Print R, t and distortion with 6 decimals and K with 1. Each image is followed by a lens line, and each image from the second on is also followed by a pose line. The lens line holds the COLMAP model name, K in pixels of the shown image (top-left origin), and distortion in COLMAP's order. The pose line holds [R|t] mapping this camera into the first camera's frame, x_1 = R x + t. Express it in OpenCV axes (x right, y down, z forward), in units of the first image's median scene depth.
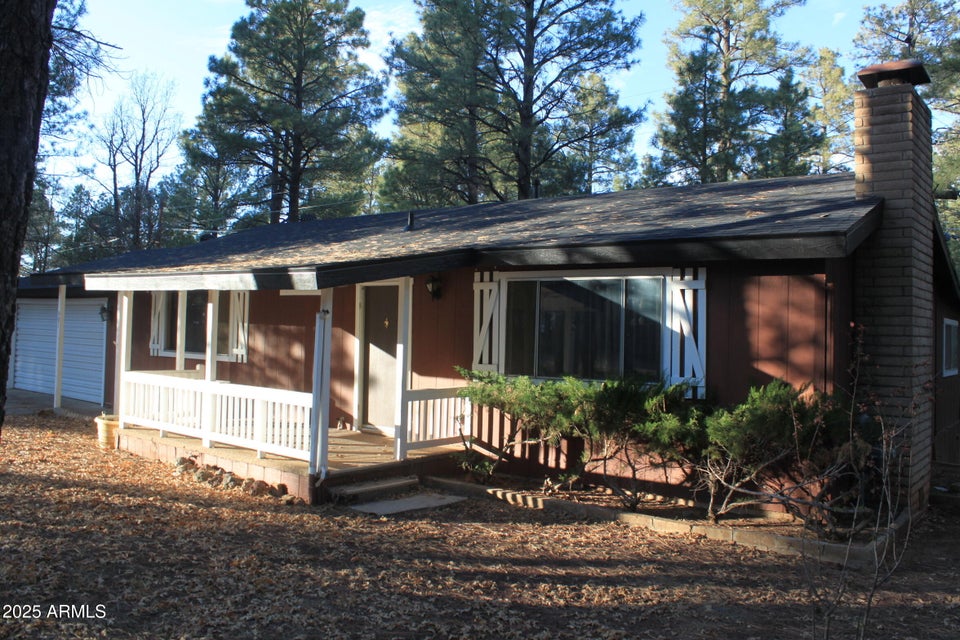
lens RADIAL K [[808.2, 0, 481.2], [0, 808.2, 295.8], [0, 0, 1]] dist [-0.168553, 0.156127]
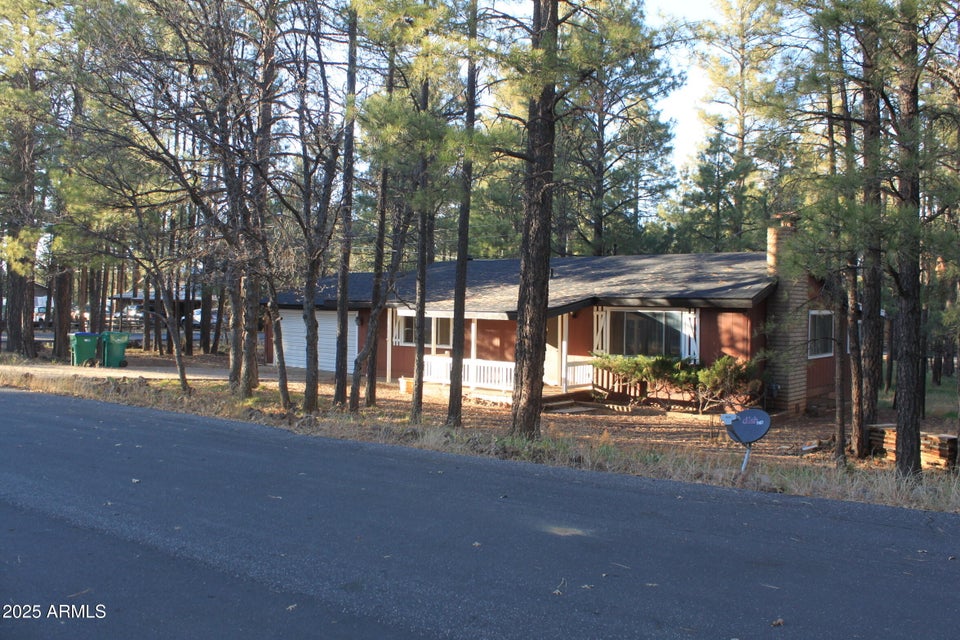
lens RADIAL K [[808.2, 0, 481.2], [0, 808.2, 295.8], [0, 0, 1]] dist [-0.168553, 0.156127]
pose [[0.998555, -0.012132, -0.052344, -0.217007], [0.013717, 0.999455, 0.030024, -0.140040], [0.051951, -0.030699, 0.998178, -1.266096]]
